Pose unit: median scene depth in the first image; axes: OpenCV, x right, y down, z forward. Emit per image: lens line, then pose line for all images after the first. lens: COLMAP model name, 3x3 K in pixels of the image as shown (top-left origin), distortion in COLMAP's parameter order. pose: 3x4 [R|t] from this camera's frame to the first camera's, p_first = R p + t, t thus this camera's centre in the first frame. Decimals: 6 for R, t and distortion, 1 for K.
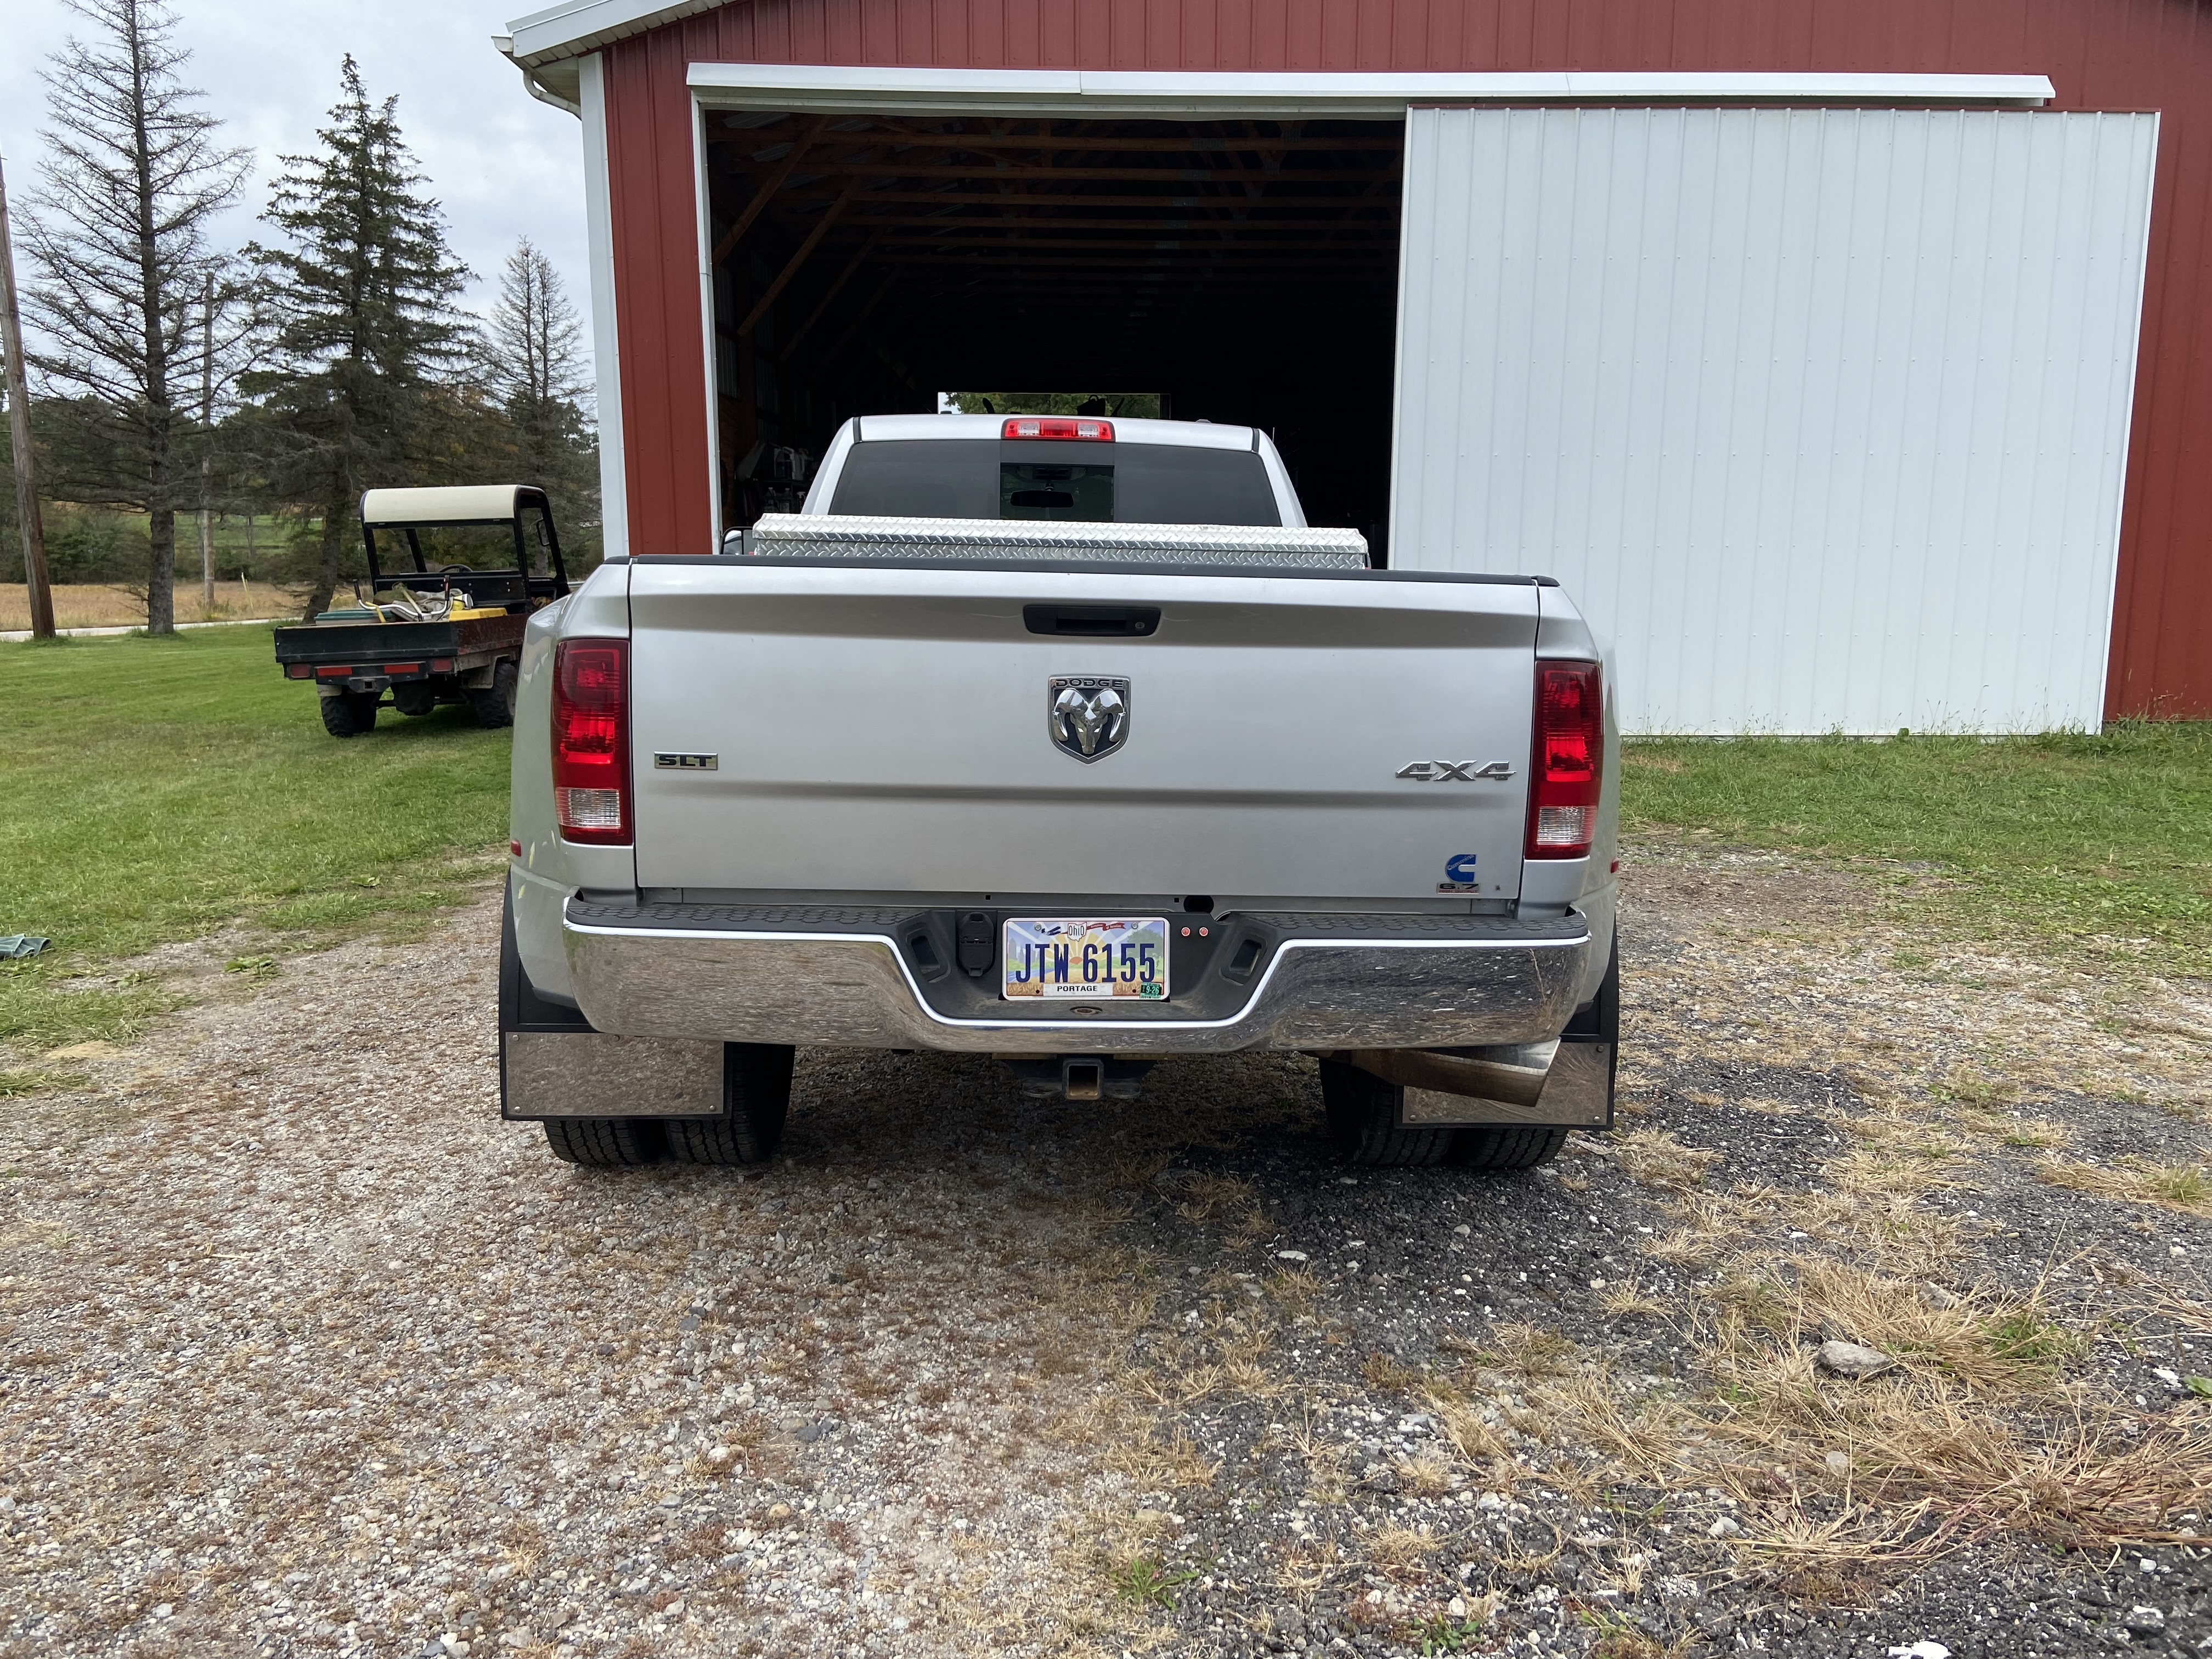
lens RADIAL K [[1808.1, 0, 1109.7], [0, 1808.1, 824.9], [0, 0, 1]] dist [0.051455, -0.050203]
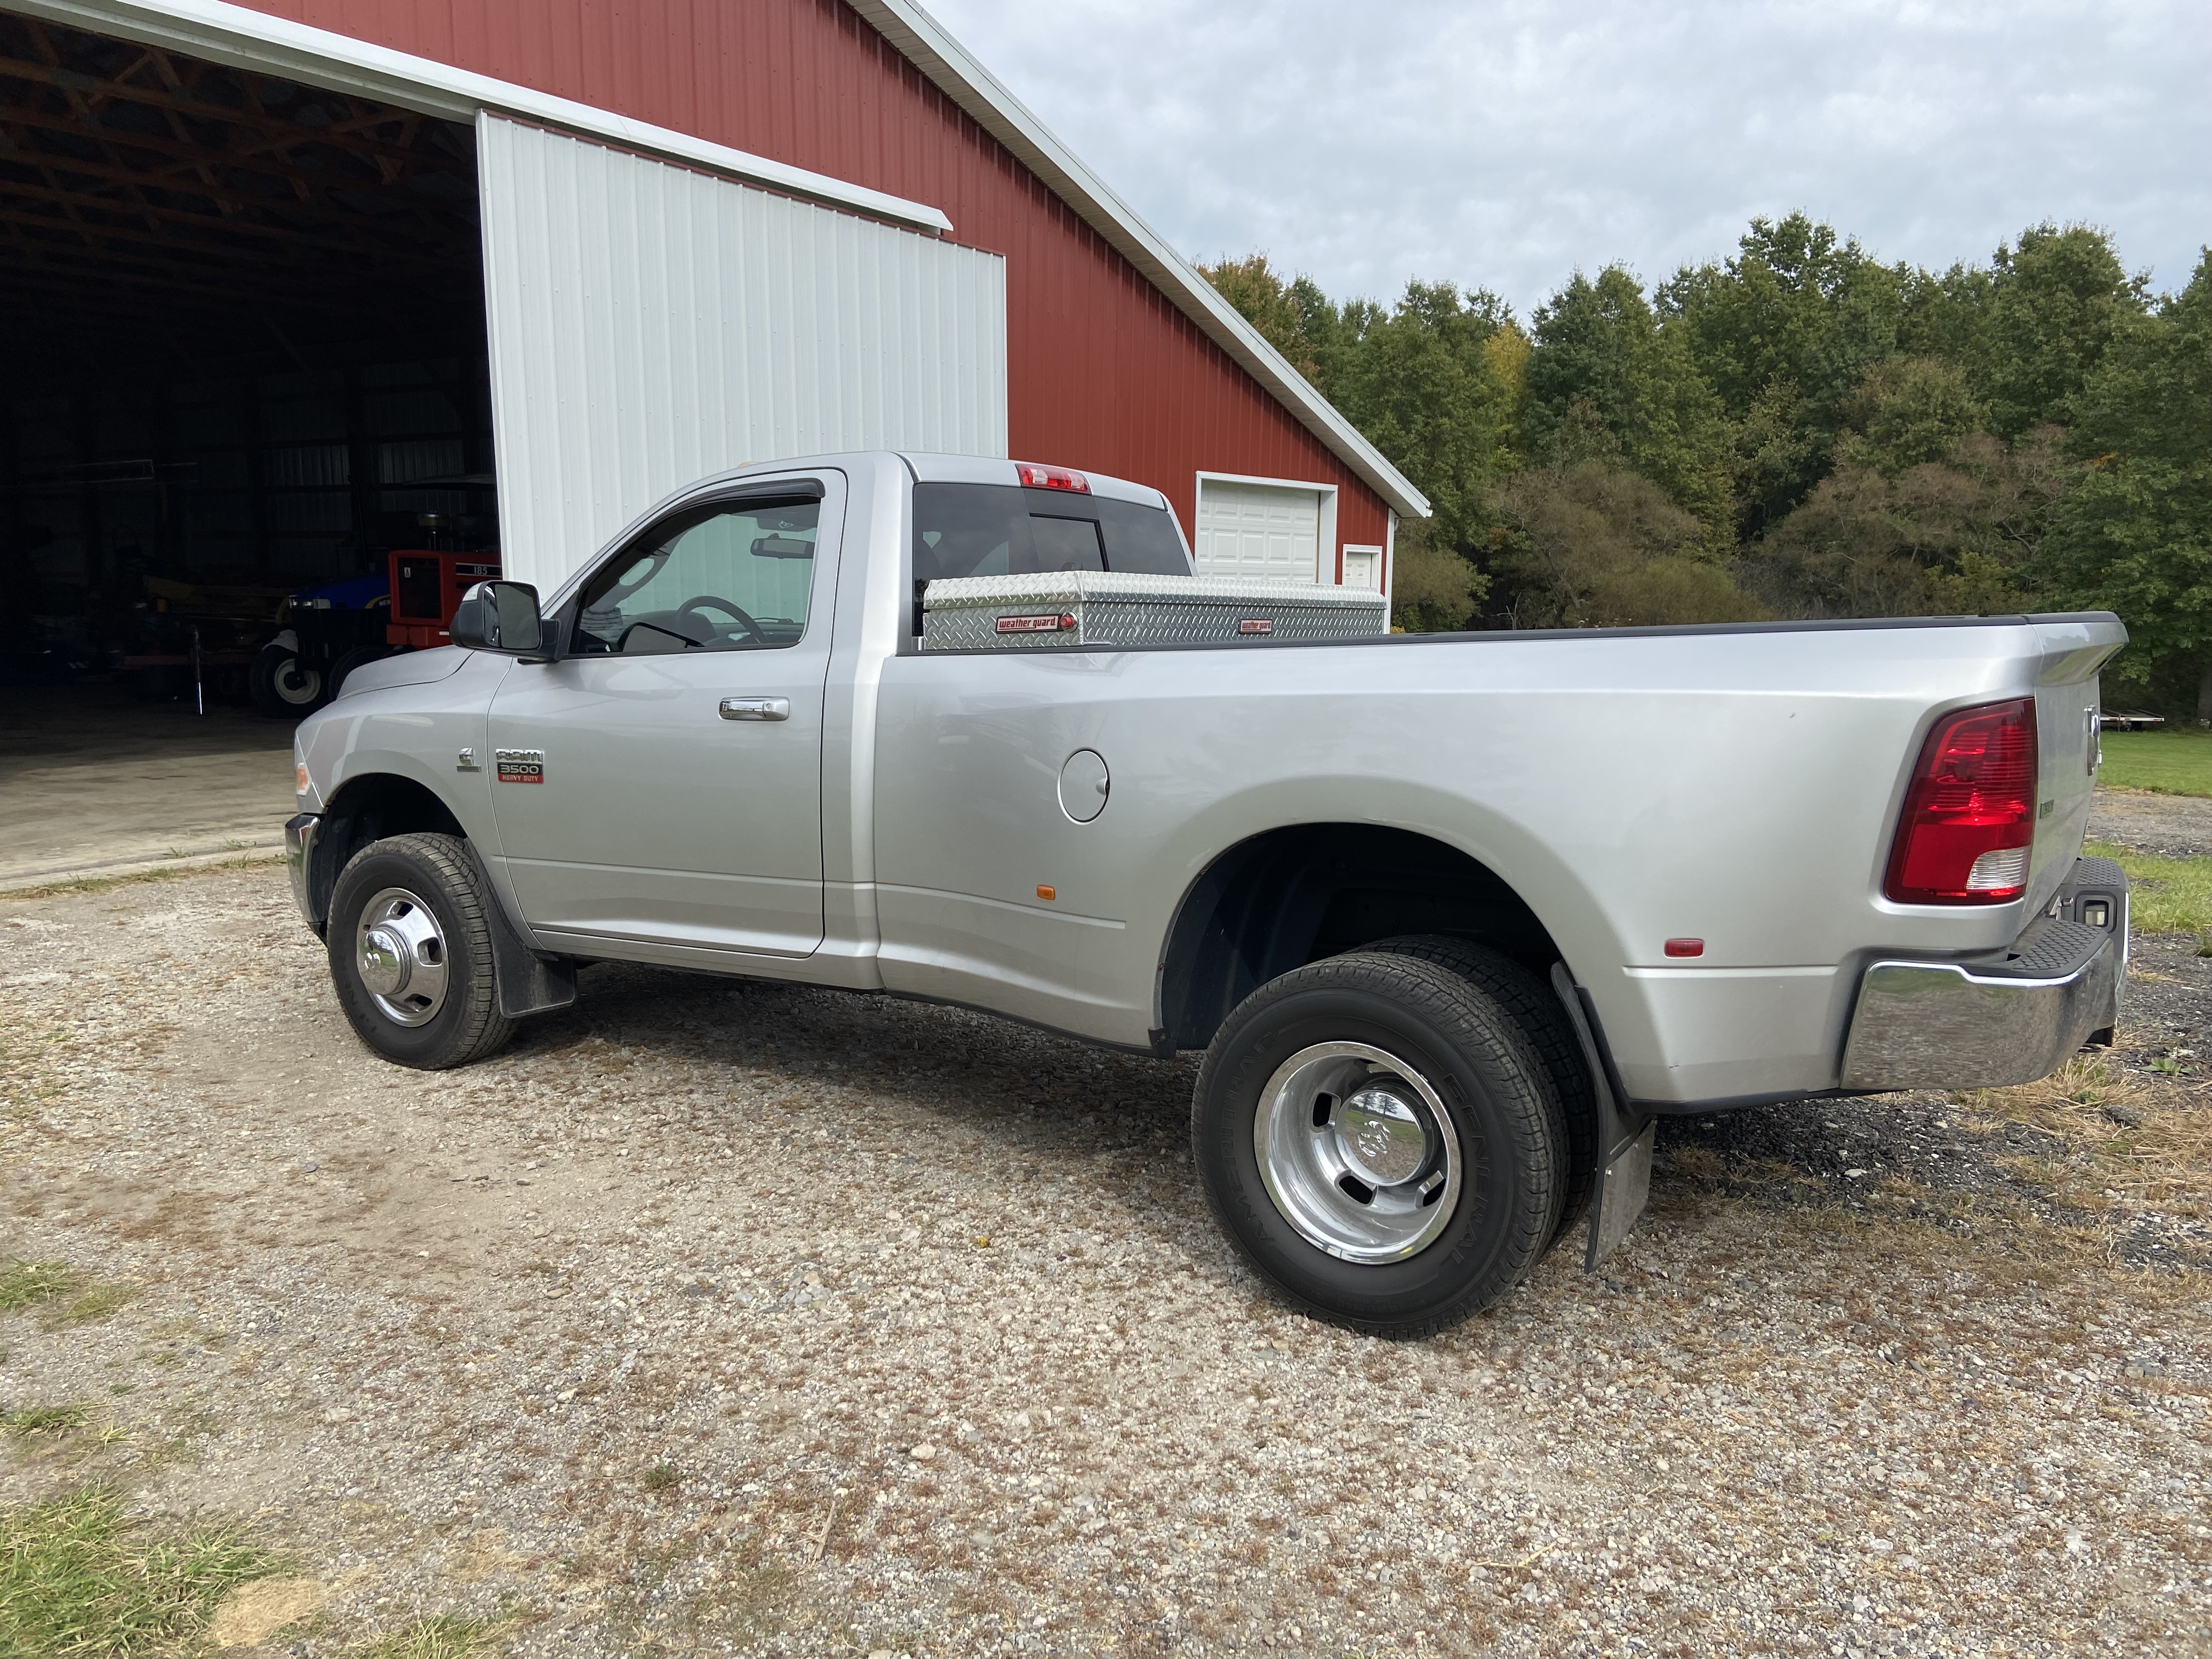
lens RADIAL K [[1808.1, 0, 1111.4], [0, 1808.1, 833.5], [0, 0, 1]] dist [0.051455, -0.050203]
pose [[0.536896, -0.110422, 0.836391, -0.476286], [0.125004, 0.990866, 0.050574, -0.049853], [-0.834336, 0.077399, 0.545795, 0.286067]]
